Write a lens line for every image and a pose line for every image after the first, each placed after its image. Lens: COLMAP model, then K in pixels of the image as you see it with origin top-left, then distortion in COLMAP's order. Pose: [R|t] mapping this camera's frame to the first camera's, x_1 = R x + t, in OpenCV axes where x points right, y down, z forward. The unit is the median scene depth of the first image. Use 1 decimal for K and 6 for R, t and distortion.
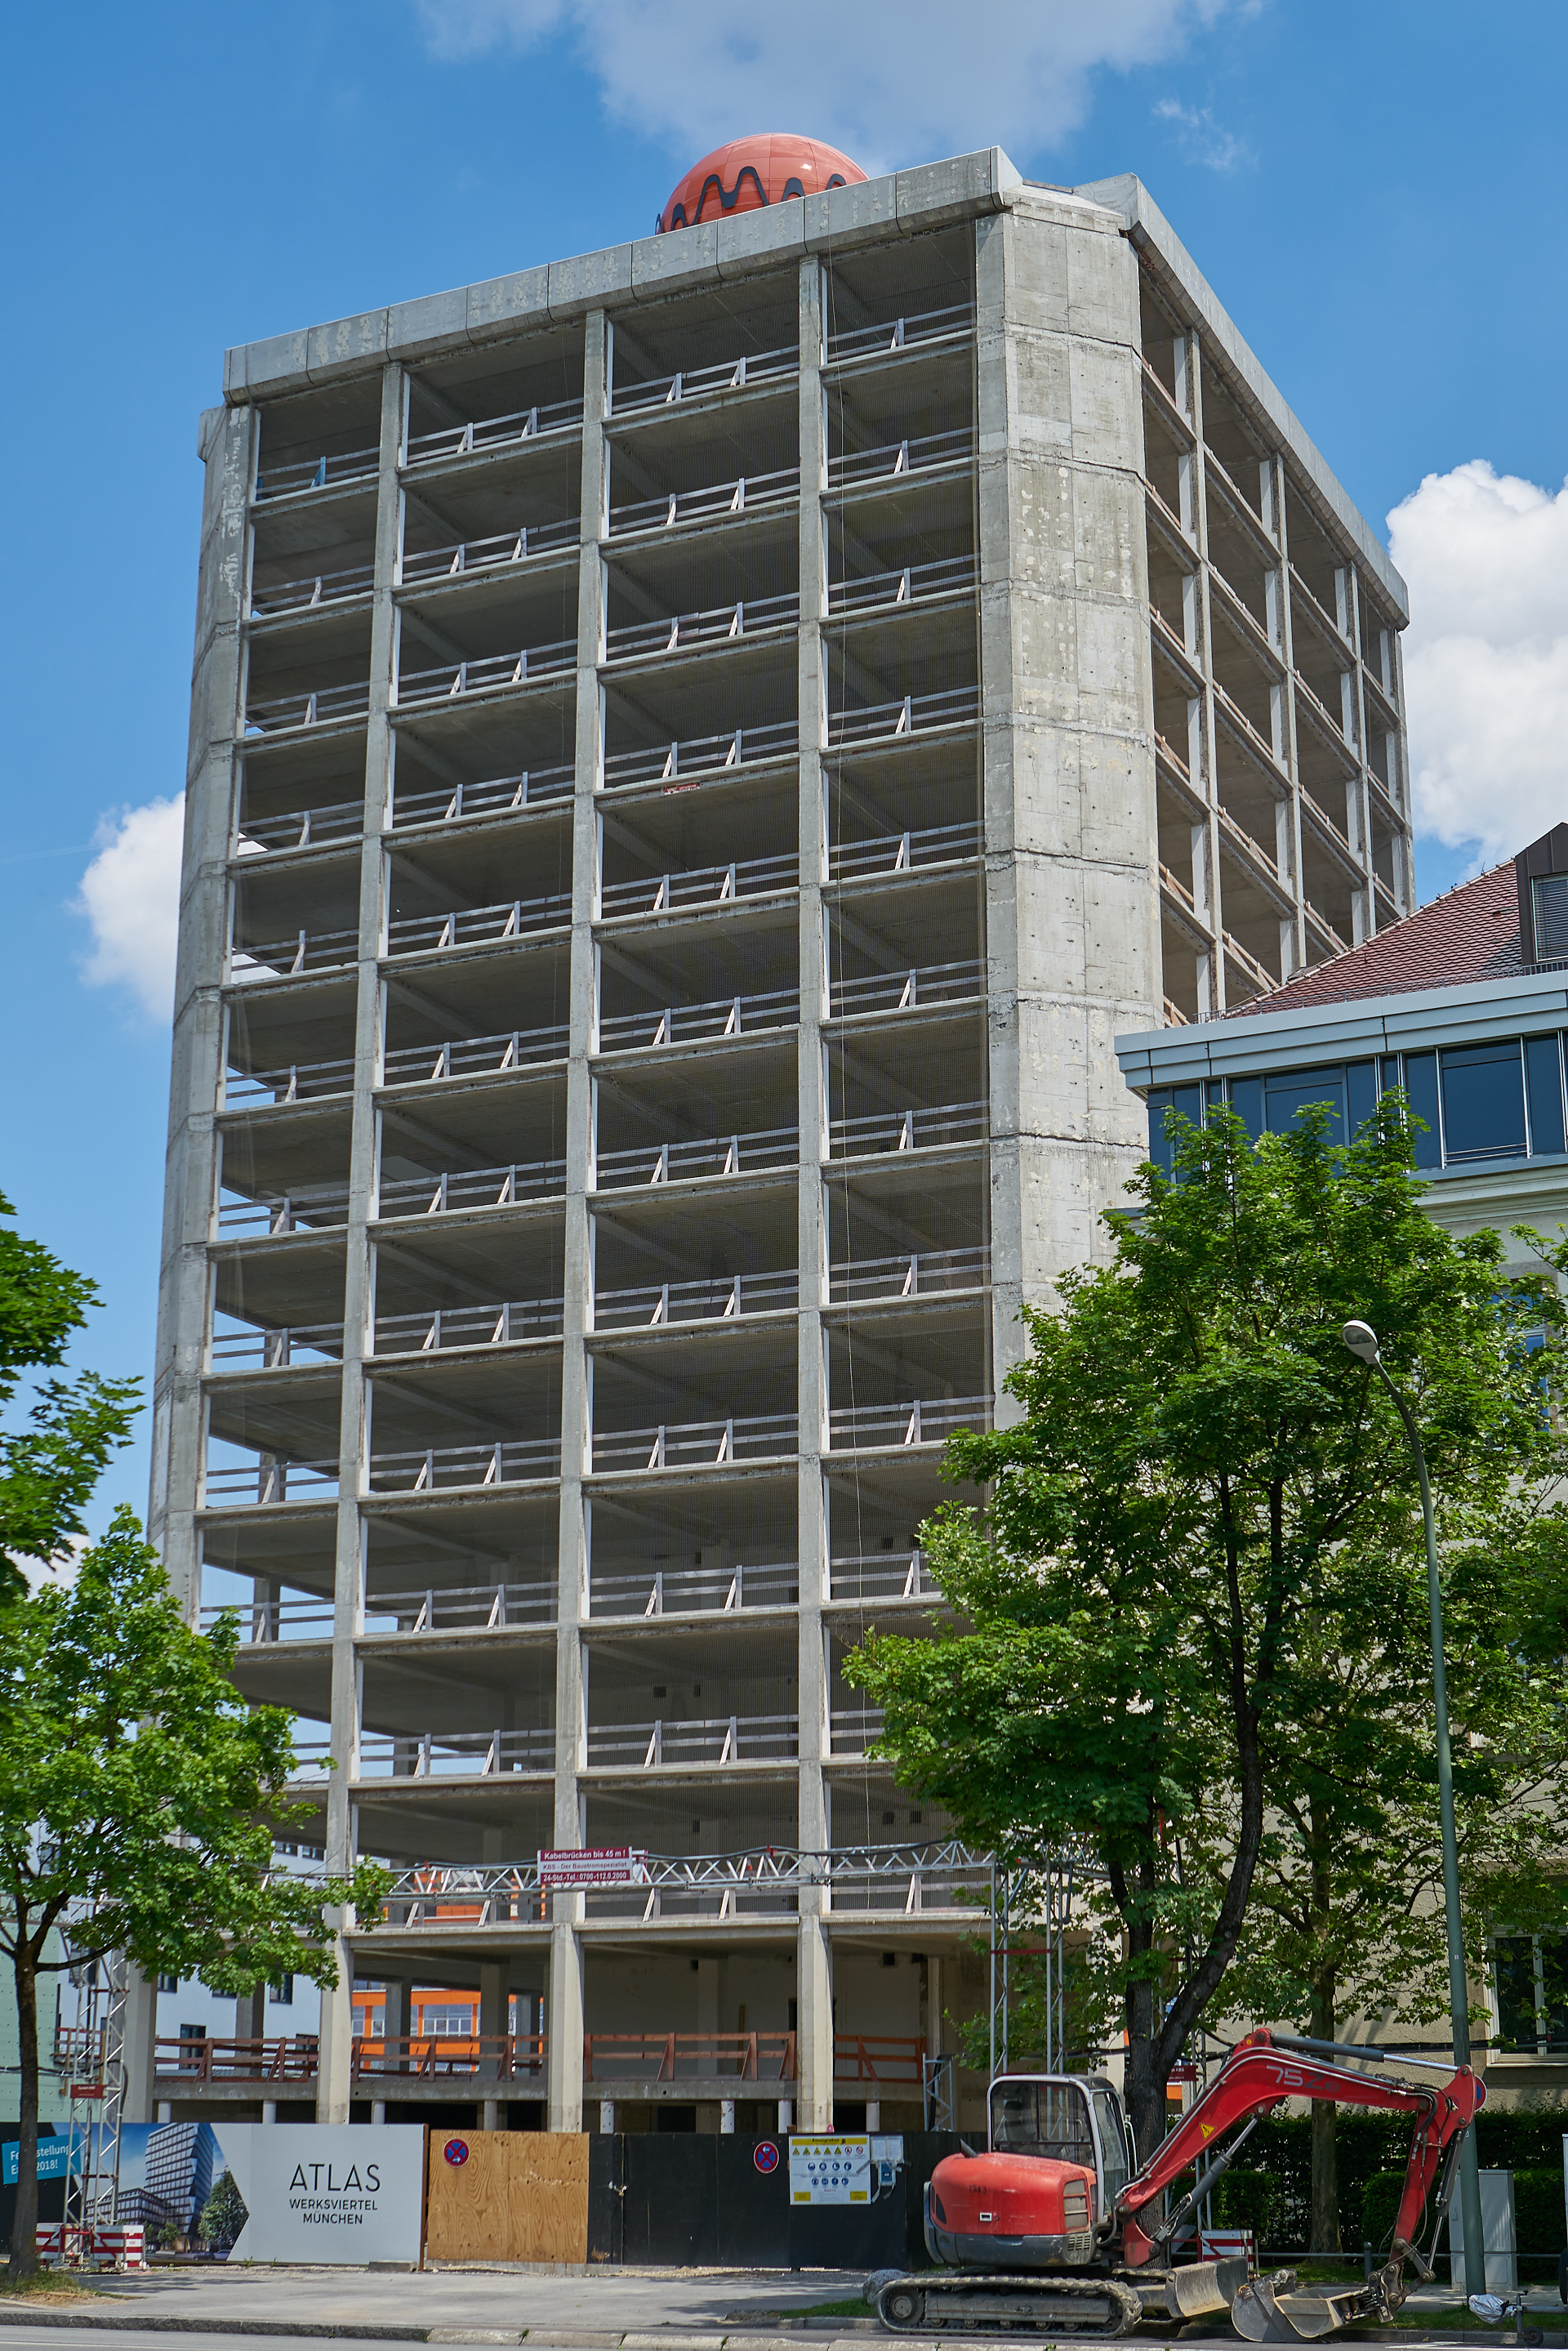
lens RADIAL K [[3526.8, 0, 929.6], [0, 3526.8, 1171.9], [0, 0, 1]] dist [-0.047851, -0.063532]
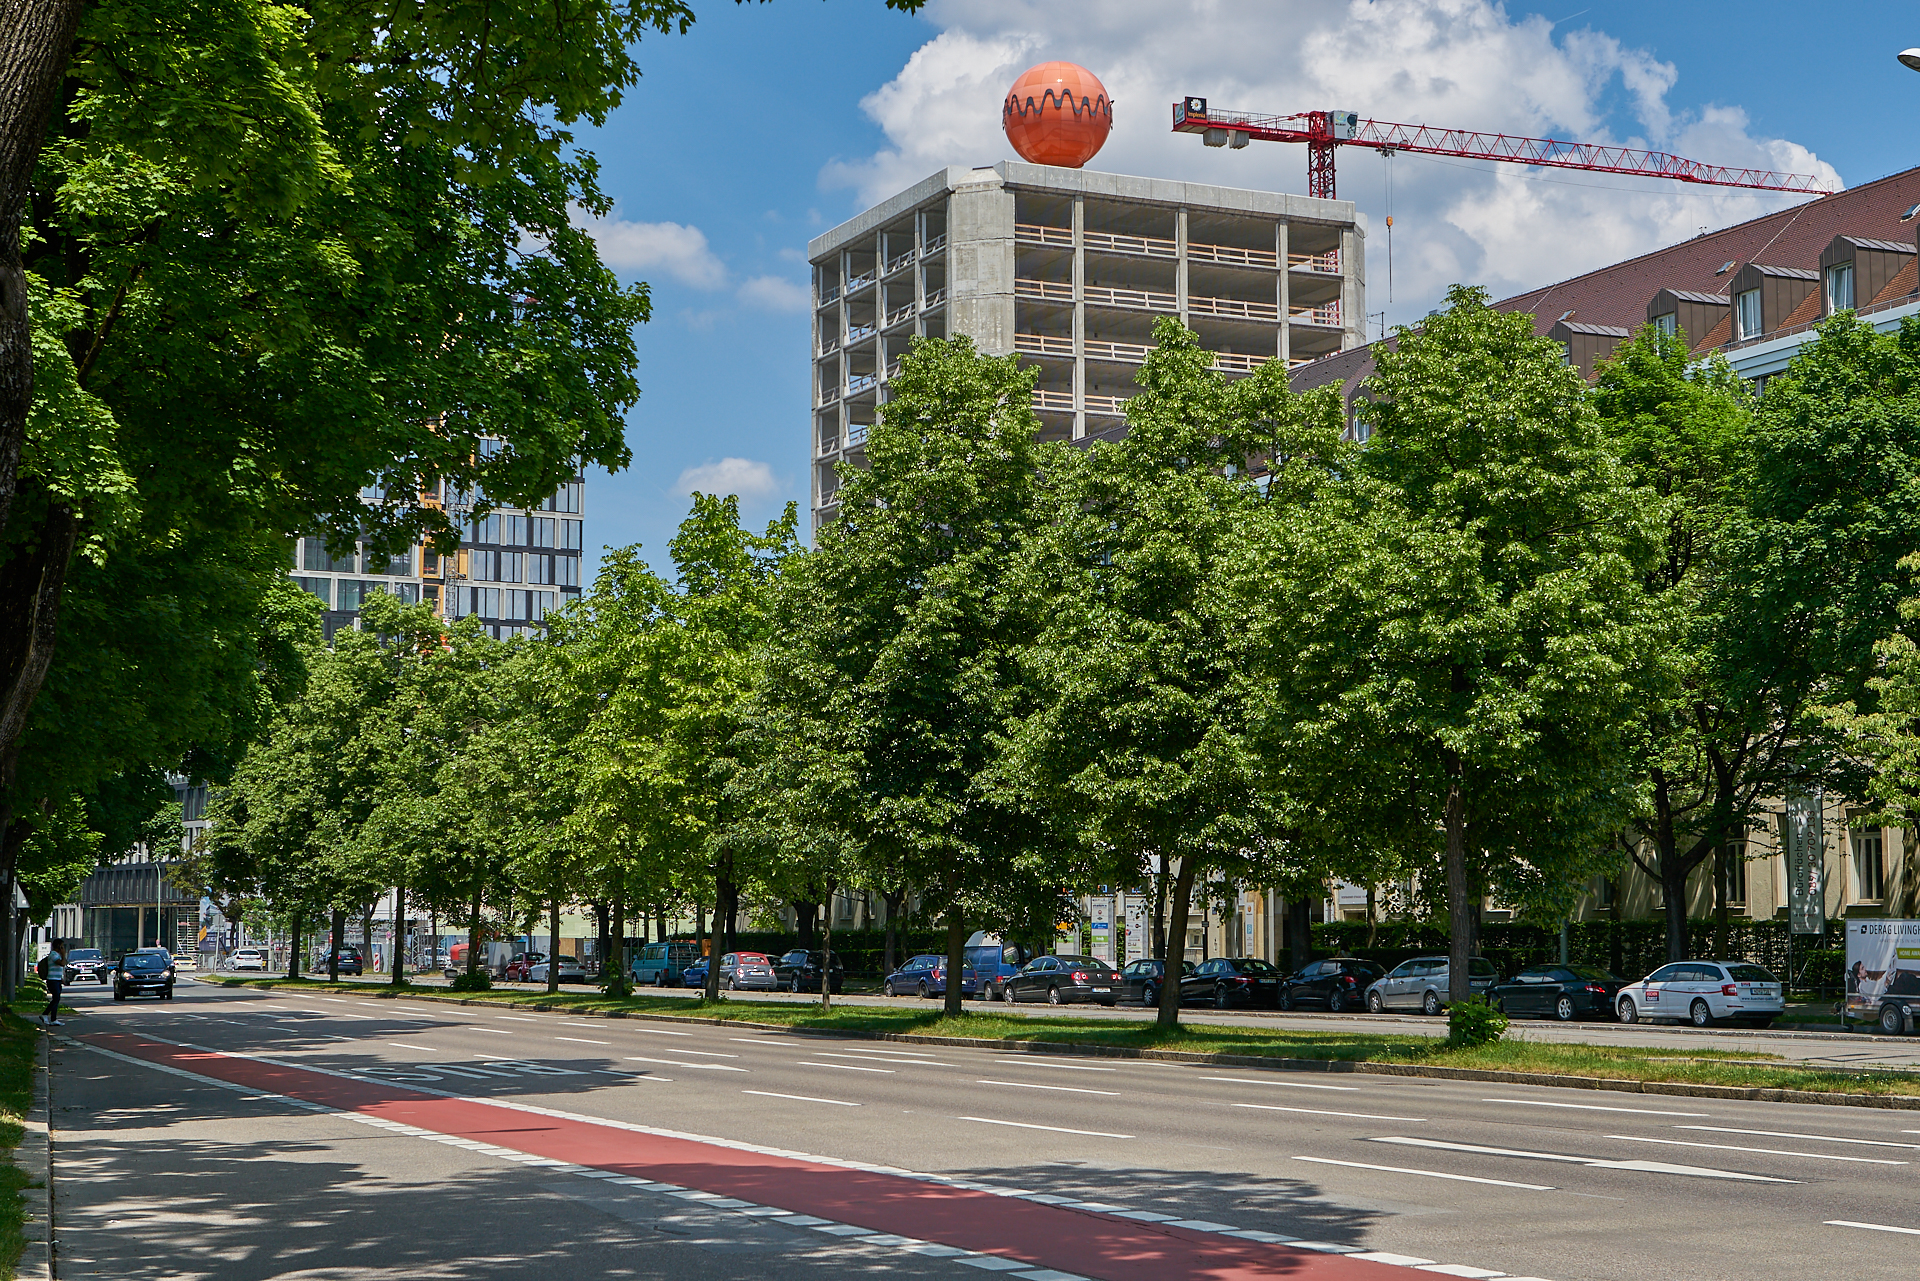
lens RADIAL K [[3099.2, 0, 960.0], [0, 3099.2, 640.5], [0, 0, 1]] dist [-0.050237, 0.006843]
pose [[0.762552, -0.054097, -0.644661, 1.467365], [0.180515, 0.974711, 0.131734, -0.257072], [0.621231, -0.216825, 0.753033, -0.752144]]
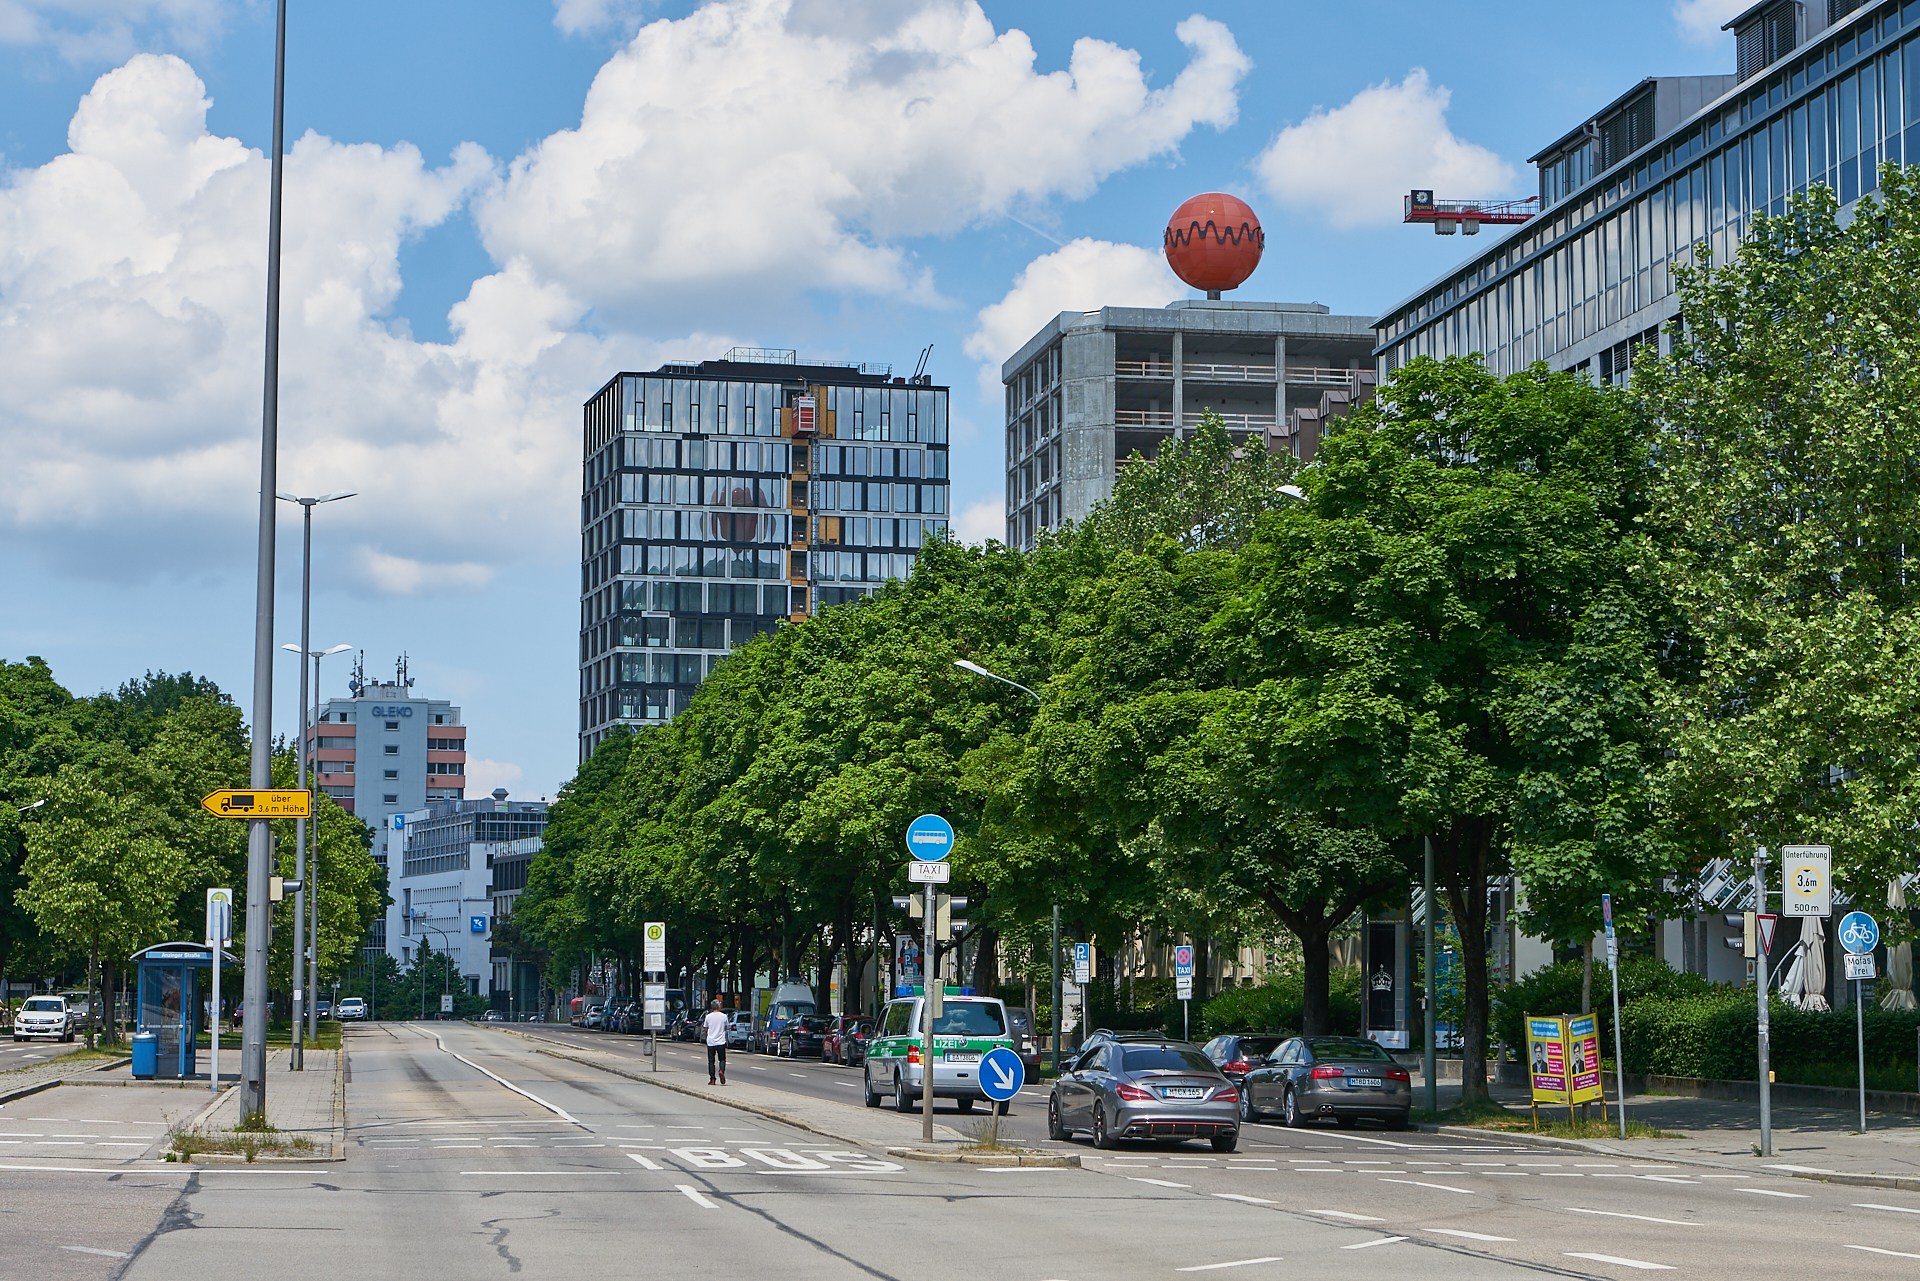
lens RADIAL K [[3916.9, 0, 960.0], [0, 3916.9, 640.5], [0, 0, 1]] dist [-0.011632, 0.108659]
pose [[0.562025, -0.062905, -0.824725, 2.626958], [0.229731, 0.969744, 0.082589, -0.321618], [0.794576, -0.235882, 0.559472, -0.919316]]
